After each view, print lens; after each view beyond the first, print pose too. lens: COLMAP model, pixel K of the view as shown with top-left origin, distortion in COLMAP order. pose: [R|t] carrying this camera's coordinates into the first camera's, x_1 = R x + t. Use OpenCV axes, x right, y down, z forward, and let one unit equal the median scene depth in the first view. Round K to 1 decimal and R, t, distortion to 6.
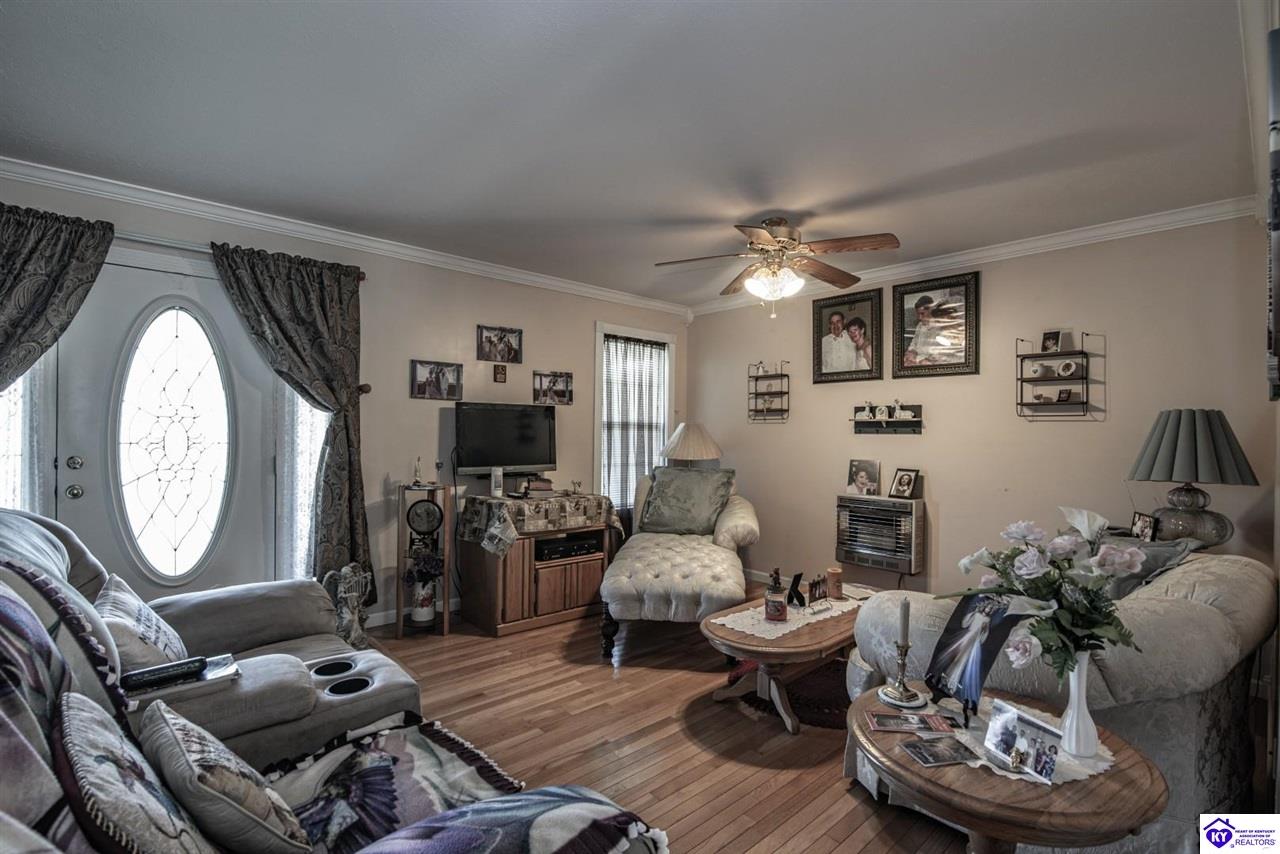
lens RADIAL K [[596.6, 0, 630.6], [0, 596.6, 427.6], [0, 0, 1]] dist [-0.014105, -0.000196]
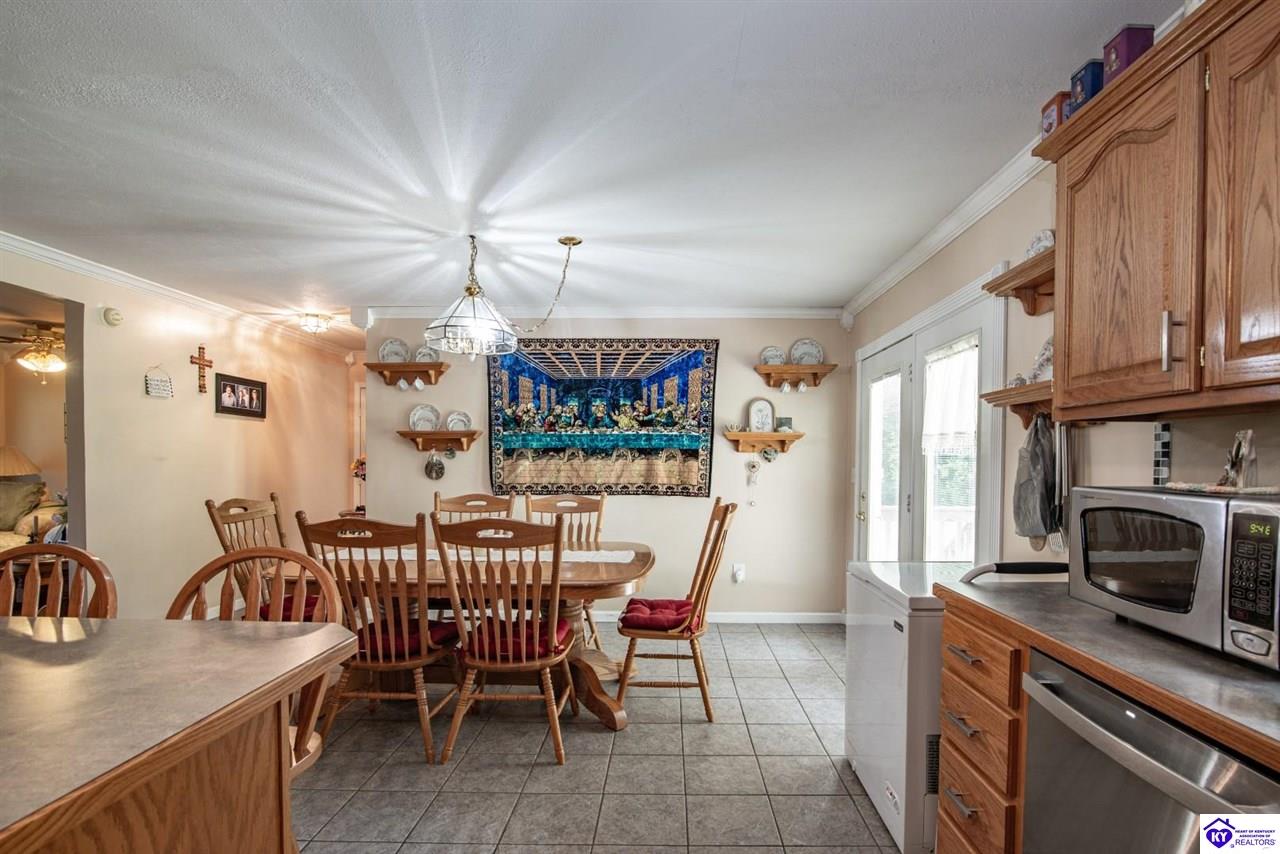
lens RADIAL K [[613.5, 0, 673.6], [0, 613.5, 468.4], [0, 0, 1]] dist [-0.014960, -0.000860]
pose [[0.676488, -0.016043, 0.736279, 0.185268], [-0.008141, 0.999539, 0.029259, -0.016276], [-0.736409, -0.025787, 0.676045, -1.350047]]
